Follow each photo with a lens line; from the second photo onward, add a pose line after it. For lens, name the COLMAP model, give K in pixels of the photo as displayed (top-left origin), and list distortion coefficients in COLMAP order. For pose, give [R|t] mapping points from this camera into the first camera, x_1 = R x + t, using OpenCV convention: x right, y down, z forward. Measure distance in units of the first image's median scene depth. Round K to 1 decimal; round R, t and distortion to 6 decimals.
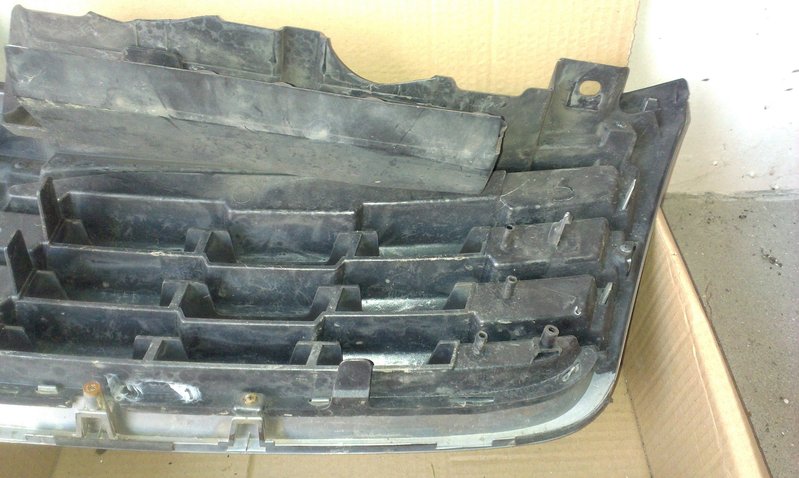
lens RADIAL K [[649.5, 0, 416.7], [0, 649.5, 234.4], [0, 0, 1]] dist [0.133847, -0.215082]
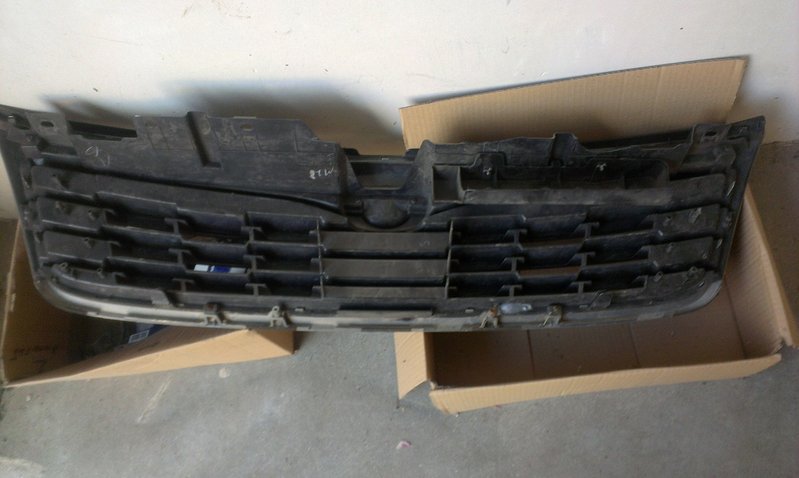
lens RADIAL K [[649.5, 0, 416.7], [0, 649.5, 234.4], [0, 0, 1]] dist [0.133847, -0.215082]
pose [[0.992380, -0.080449, -0.093329, -0.457226], [0.105055, 0.948234, 0.299692, -0.667687], [0.064388, -0.307213, 0.949460, -1.020369]]
